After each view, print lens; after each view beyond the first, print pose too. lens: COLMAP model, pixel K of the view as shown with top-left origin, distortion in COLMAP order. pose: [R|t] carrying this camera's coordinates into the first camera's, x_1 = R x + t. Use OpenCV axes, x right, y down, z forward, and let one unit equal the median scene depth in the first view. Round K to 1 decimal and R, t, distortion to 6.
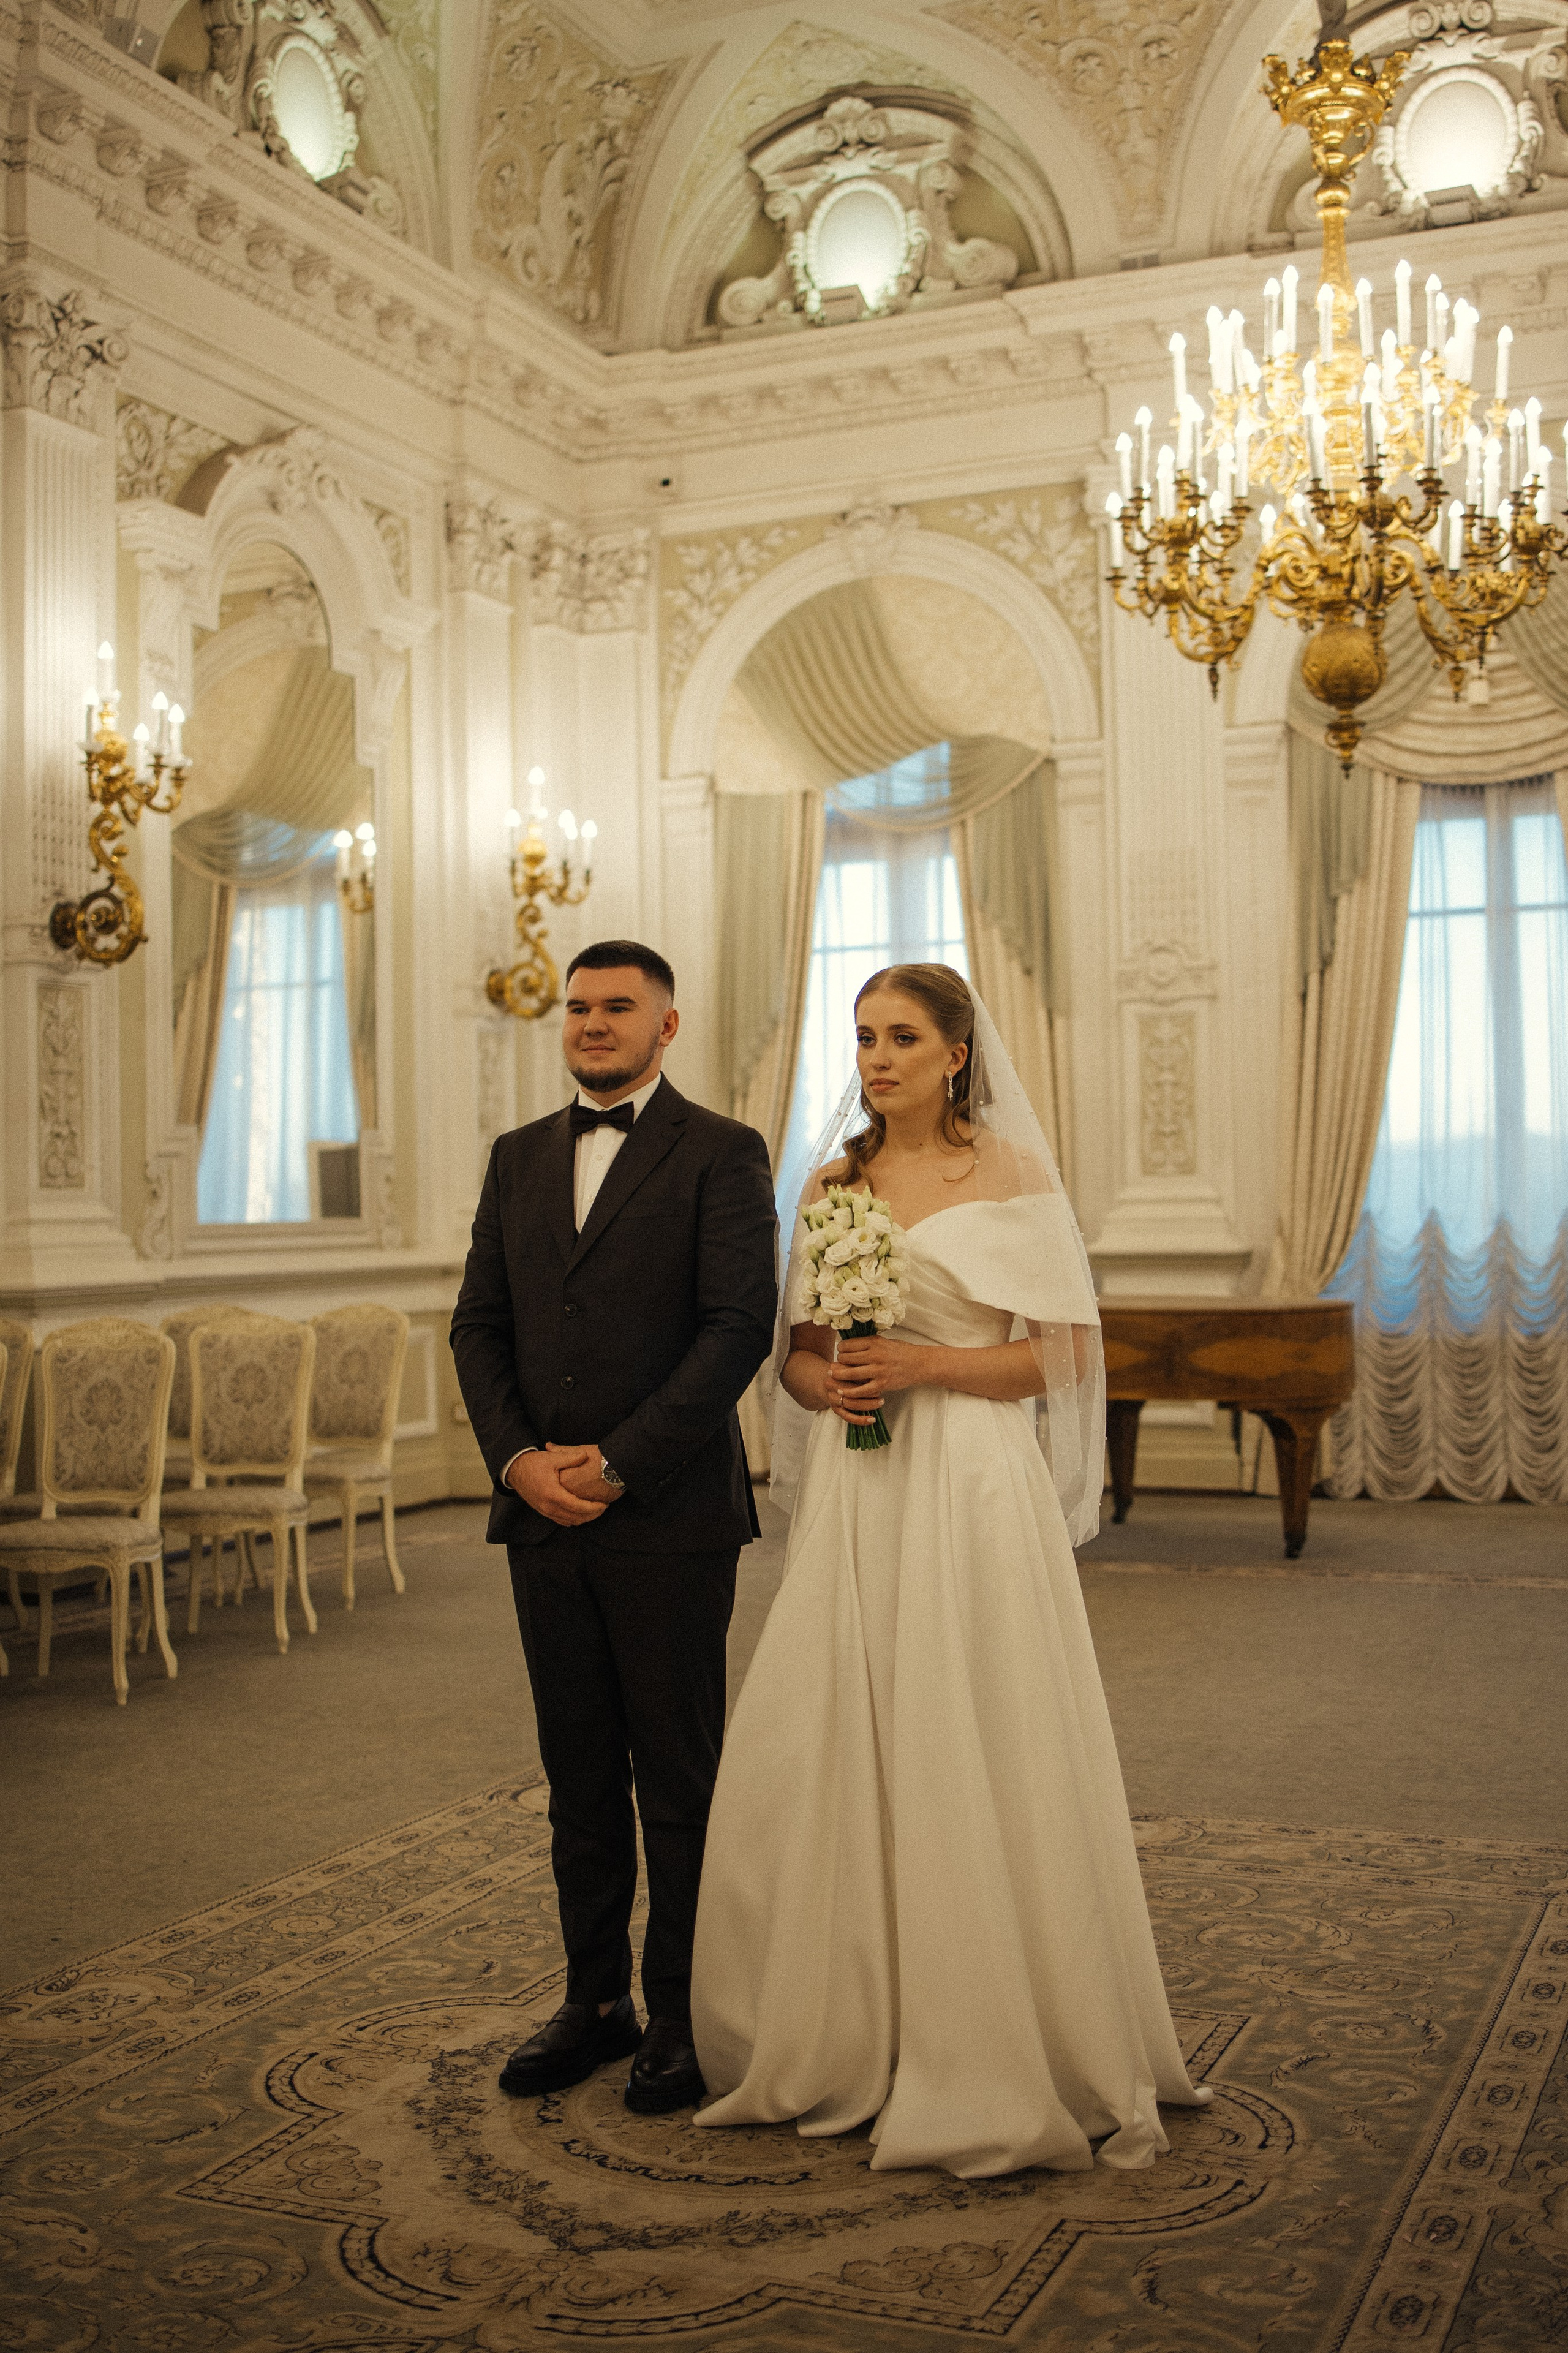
lens RADIAL K [[2553.8, 0, 786.0], [0, 2553.8, 1129.0], [0, 0, 1]] dist [-0.075575, 0.043733]
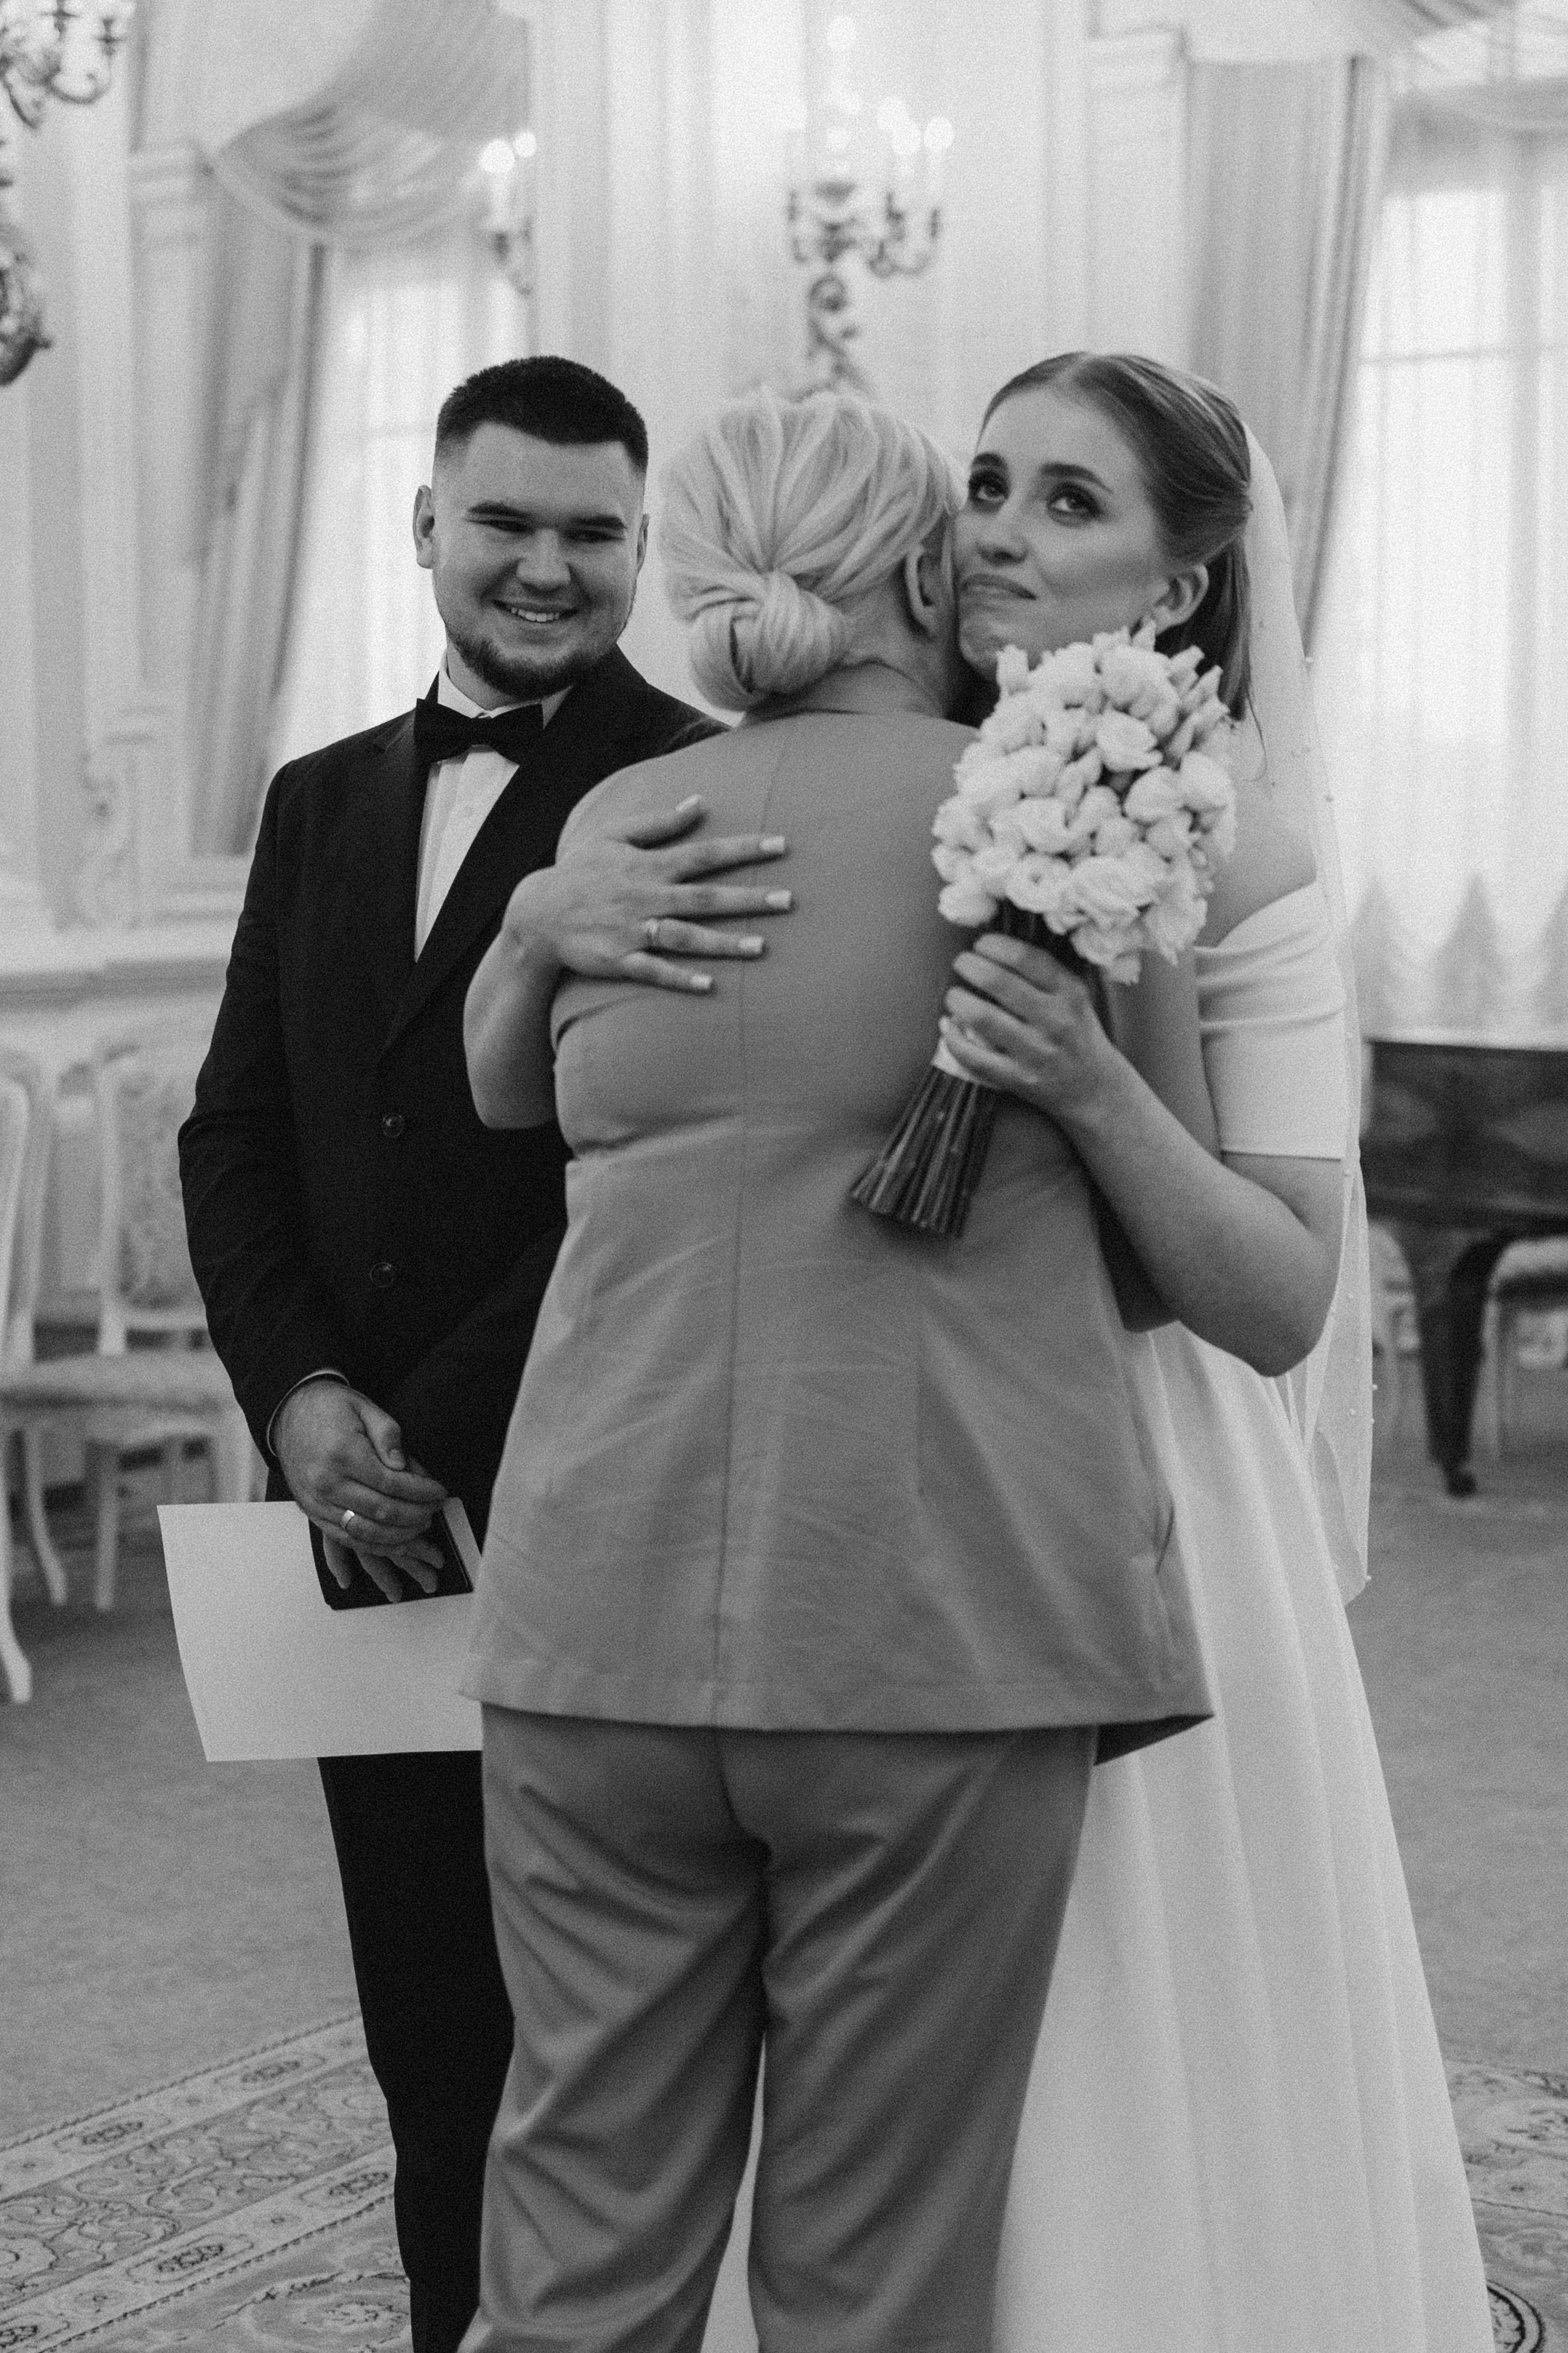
lens RADIAL K [[4342.6, 0, 778.4], [0, 4342.6, 1173.1], [0, 0, 1]] dist [-0.026197, 0.191686]
pose [[0.986491, 0.025662, -0.161792, 0.045672], [-0.007033, 0.993378, 0.114679, -0.004621], [0.163664, -0.111992, 0.980139, 0.077096]]
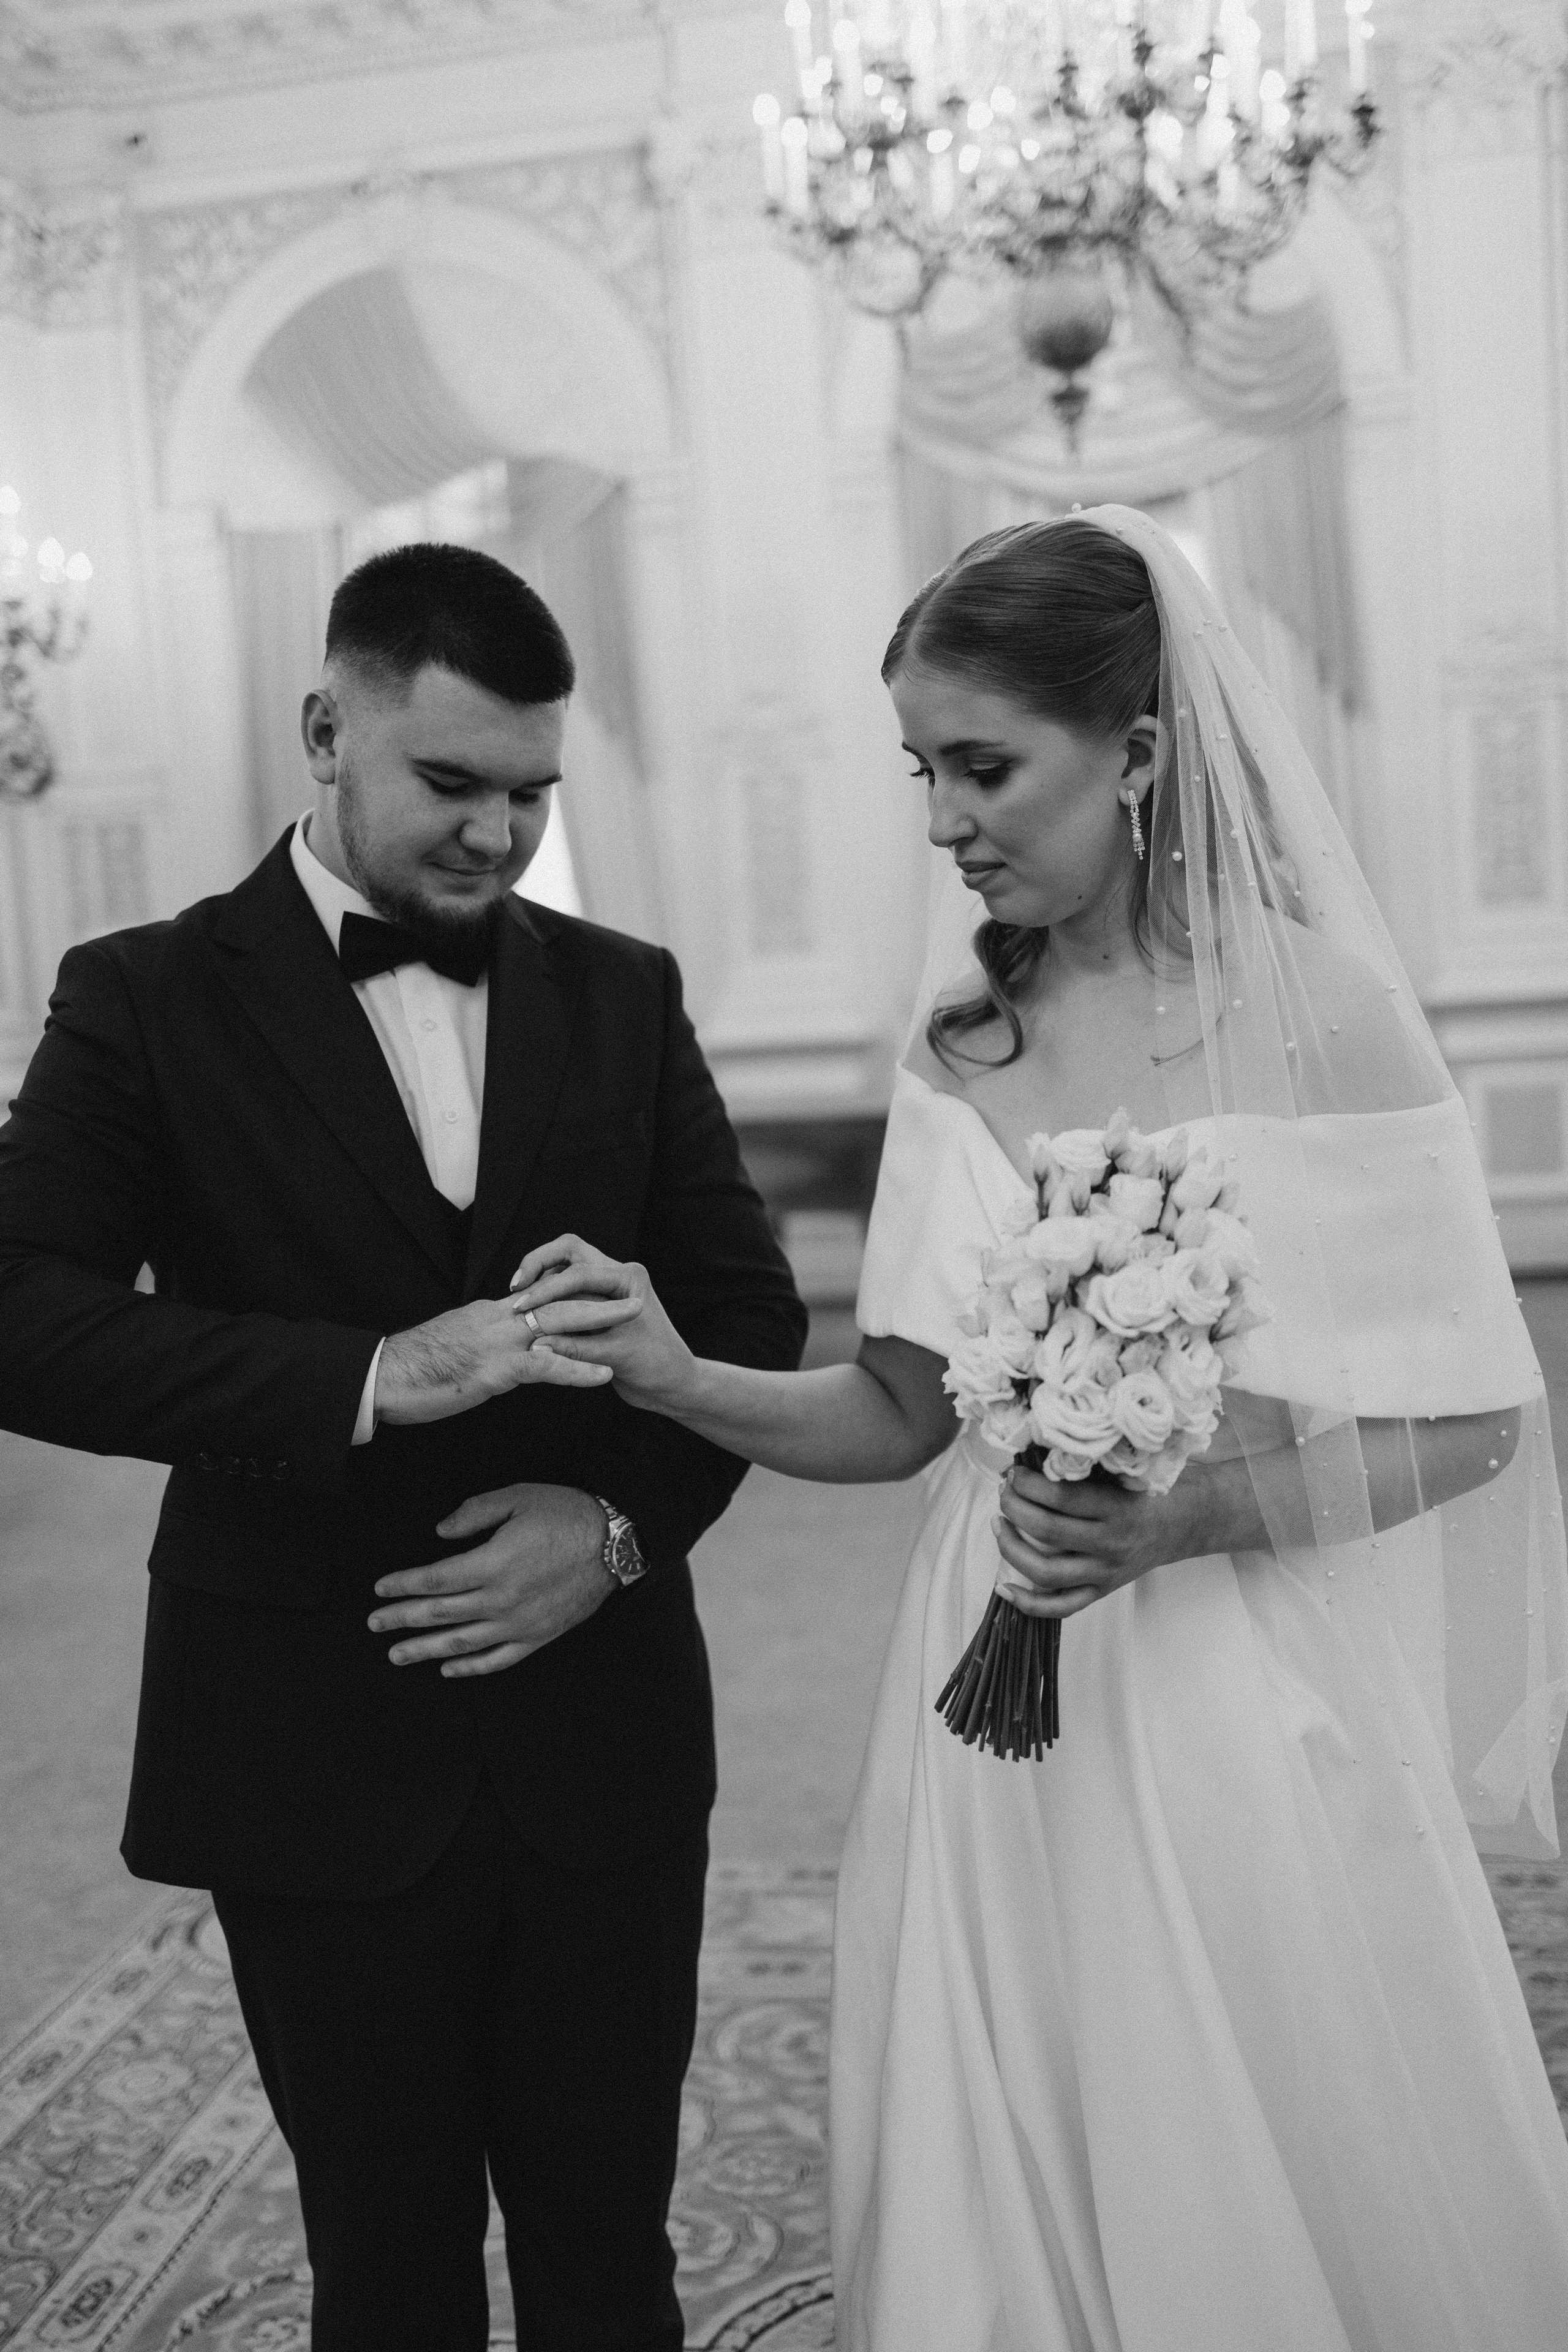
lens RADIAL K [[2343.3, 0, 789.6], [0, 2343.3, 1170.6], [0, 0, 1]] dist [0.009554, 0.010379]
pose [[0.971567, -0.067110, 0.227055, -0.041396], [0.041151, 0.992256, 0.117195, -0.002582], [-0.233161, -0.104519, 0.966805, 0.196424]]
